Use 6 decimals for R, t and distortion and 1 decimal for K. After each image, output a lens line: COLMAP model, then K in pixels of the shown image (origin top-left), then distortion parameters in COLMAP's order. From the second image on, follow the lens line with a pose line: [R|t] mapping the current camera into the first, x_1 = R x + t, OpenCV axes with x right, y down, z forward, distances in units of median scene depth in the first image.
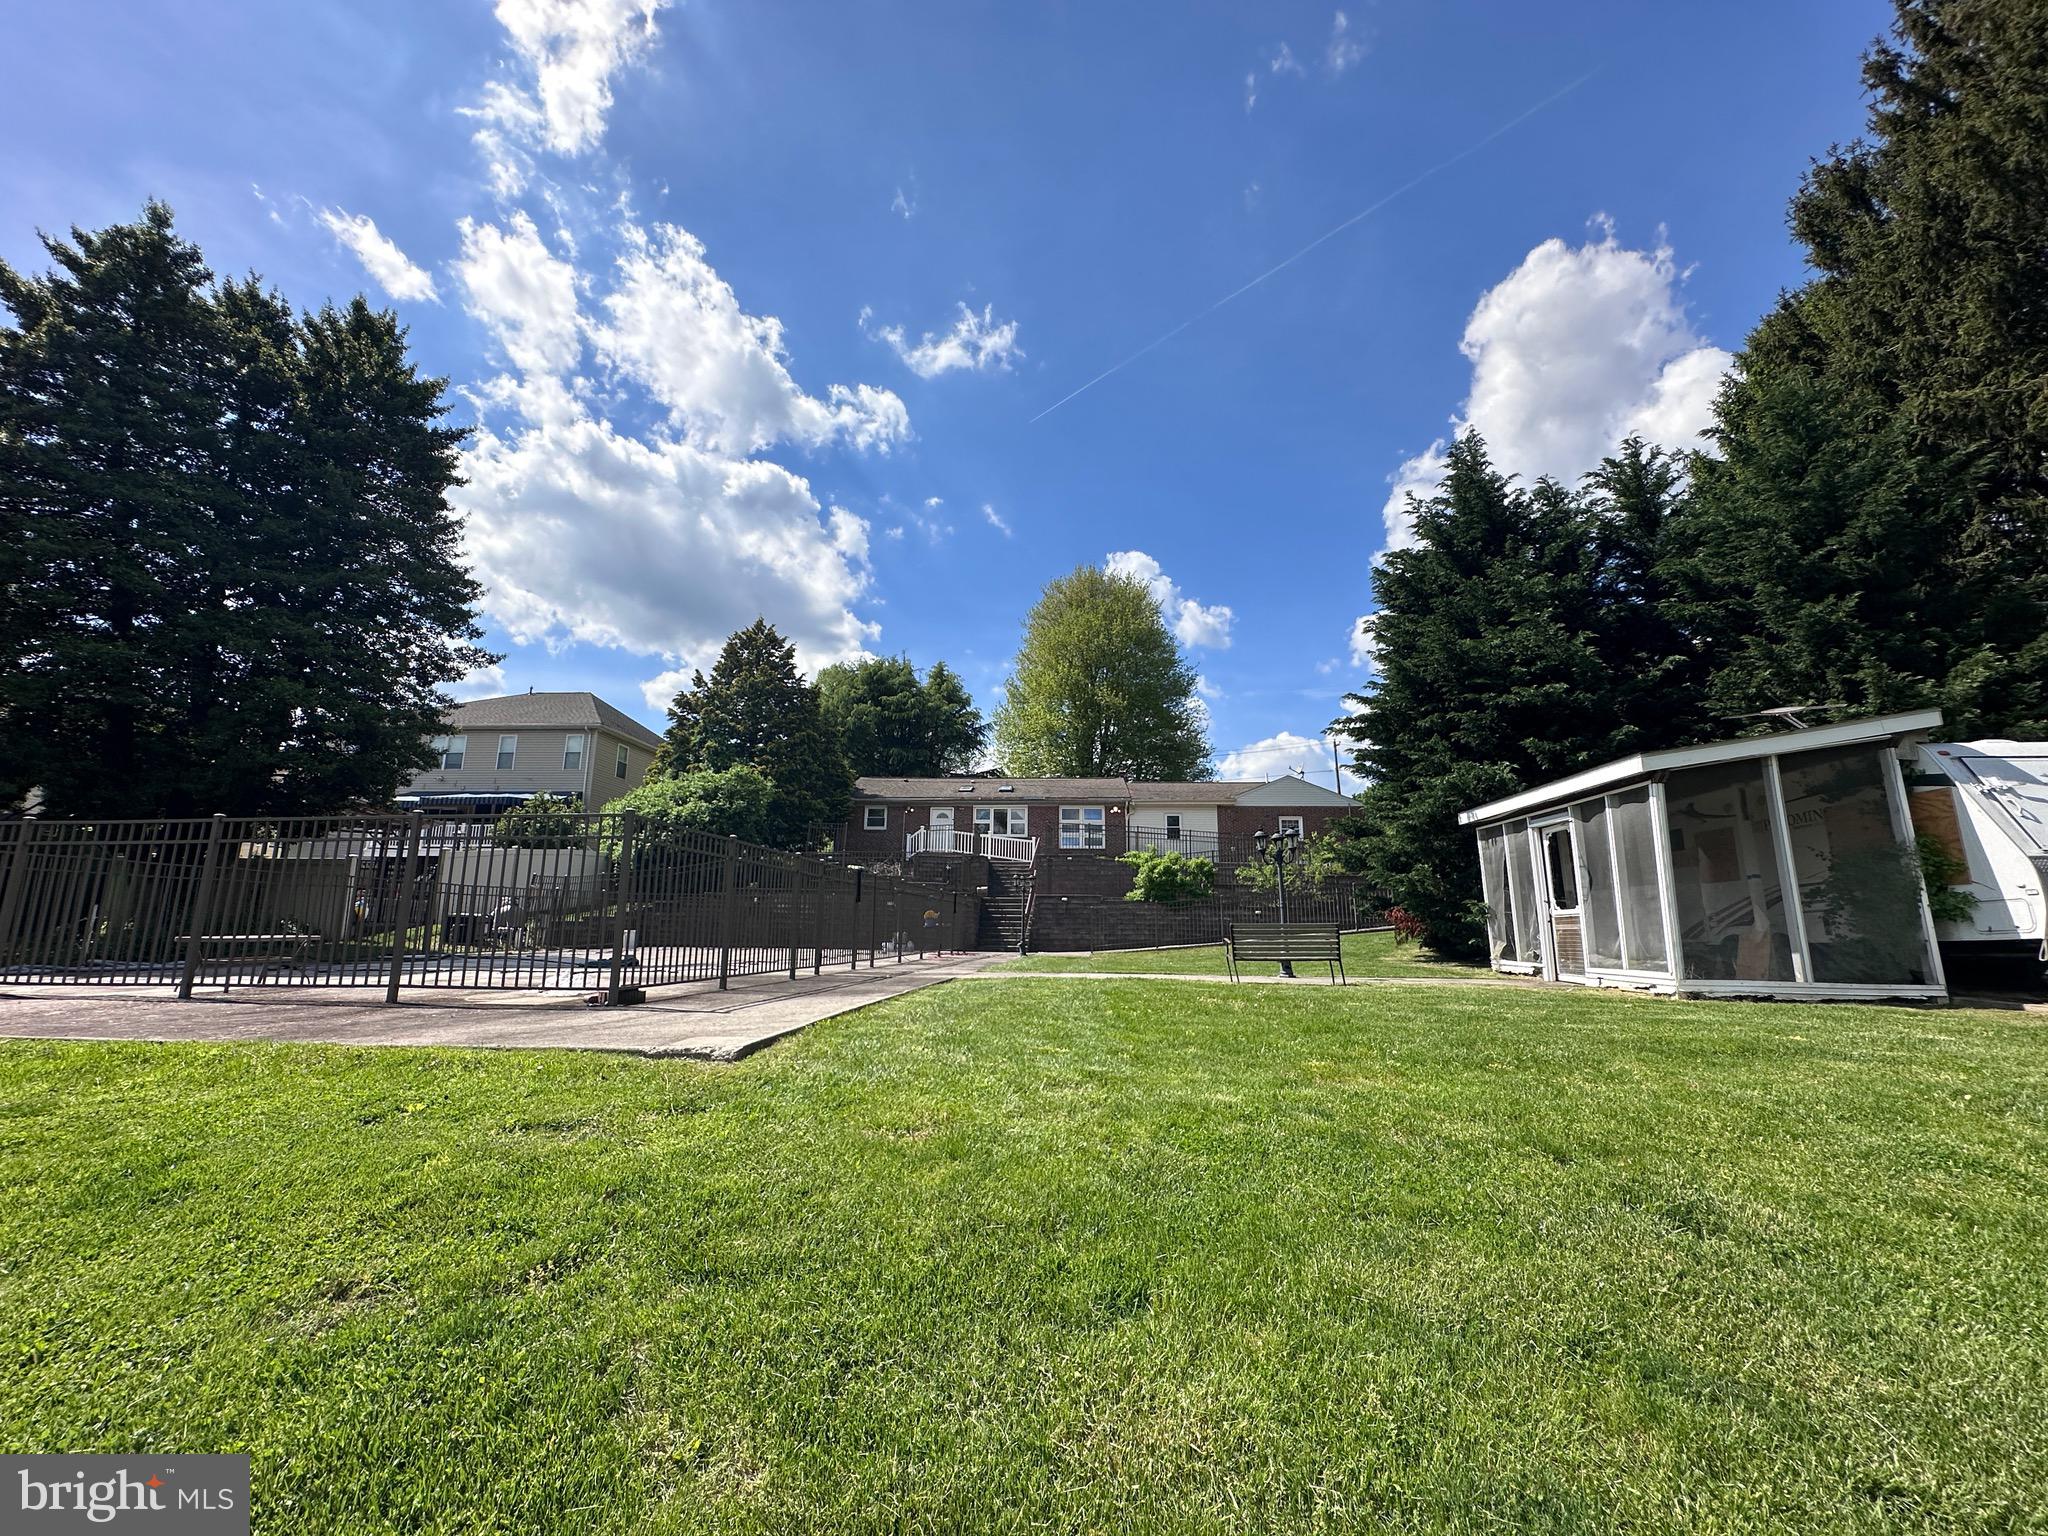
lens RADIAL K [[820.0, 0, 1021.7], [0, 820.0, 761.7], [0, 0, 1]] dist [-0.008159, 0.001825]
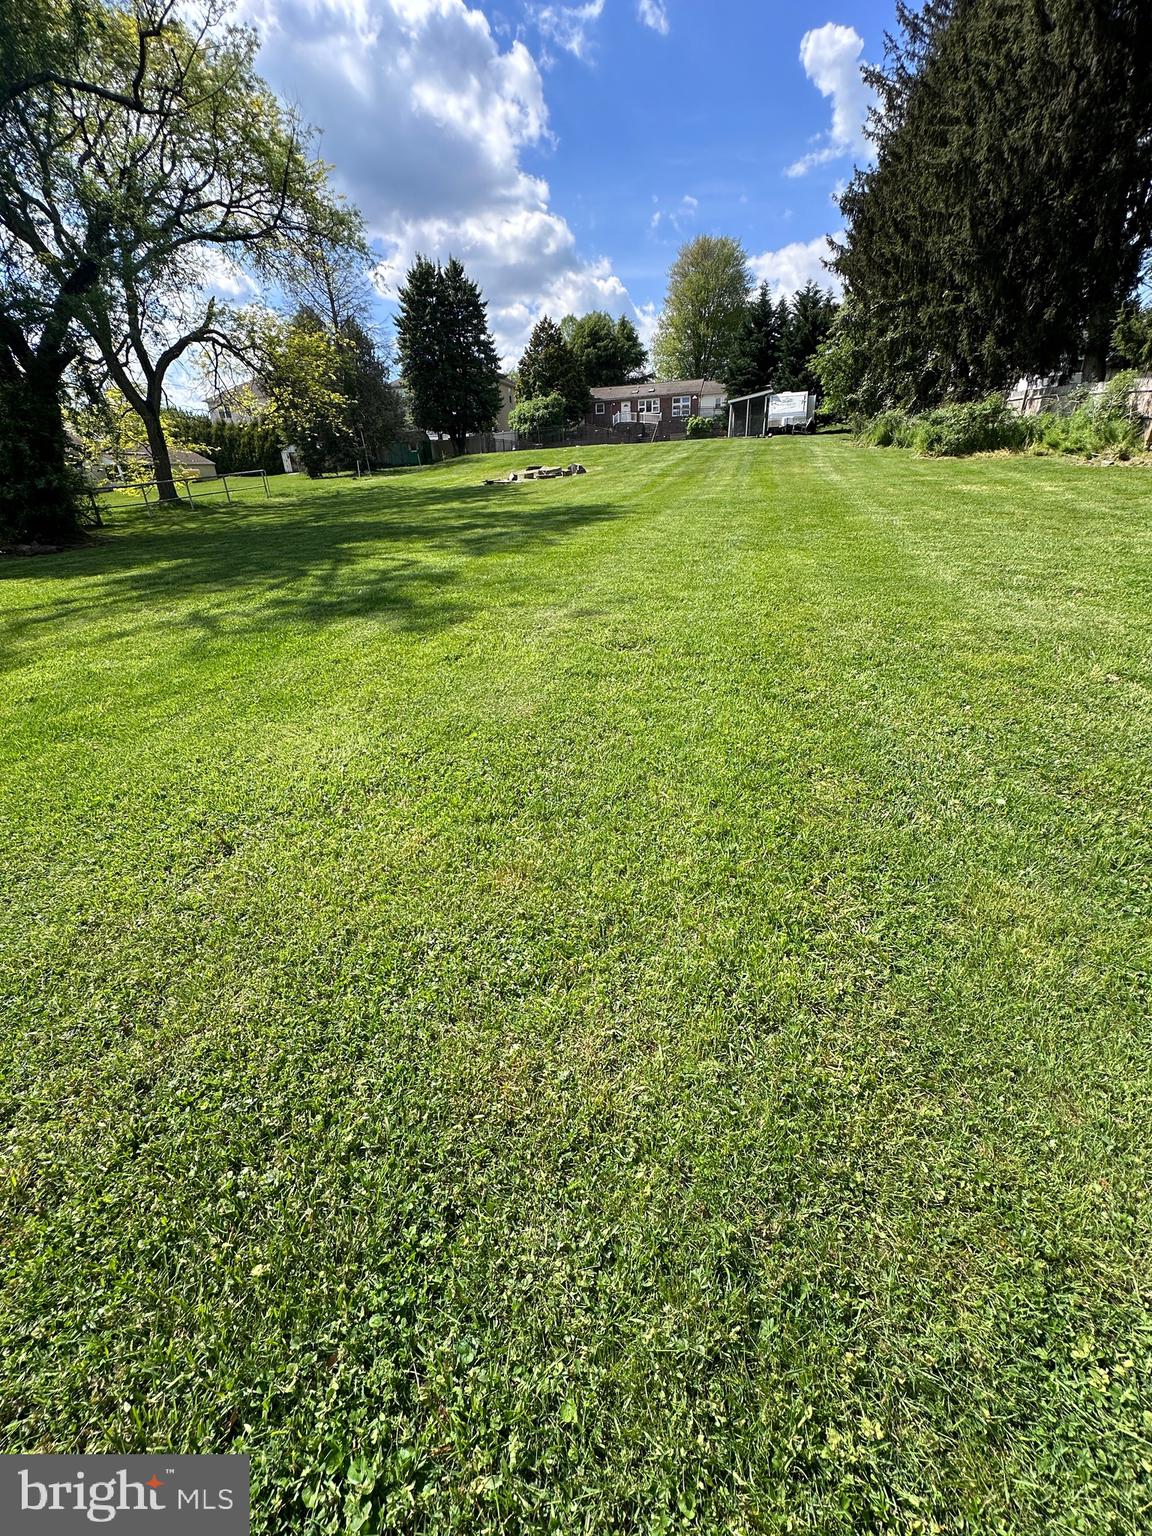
lens RADIAL K [[615.0, 0, 575.2], [0, 615.0, 768.7], [0, 0, 1]] dist [-0.008159, 0.001825]
pose [[0.981098, 0.029350, -0.191275, 0.146856], [0.089340, 0.808091, 0.582244, -0.146583], [0.171656, -0.588327, 0.790194, -1.200172]]
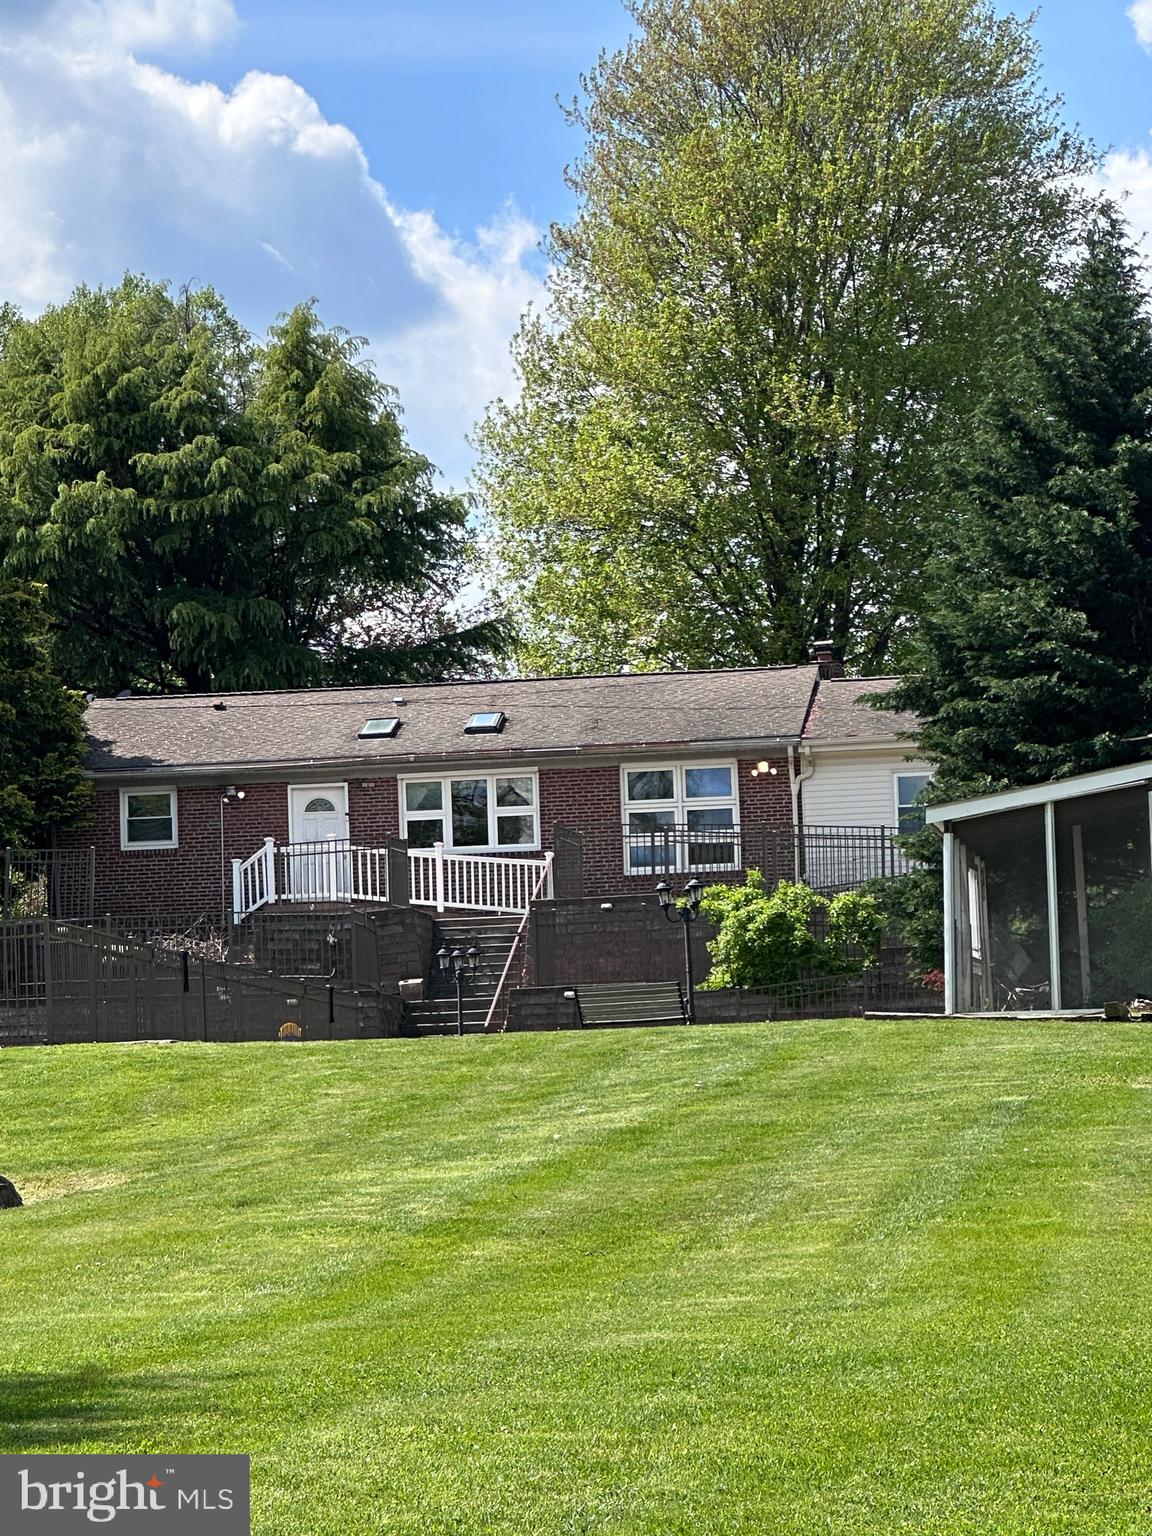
lens RADIAL K [[5187.7, 0, 576.0], [0, 5187.7, 767.3], [0, 0, 1]] dist [-0.233440, 0.000000]
pose [[0.996035, -0.050515, -0.073235, 0.204016], [0.057659, 0.993419, 0.098966, -0.187438], [0.067754, -0.102796, 0.992392, -1.417792]]
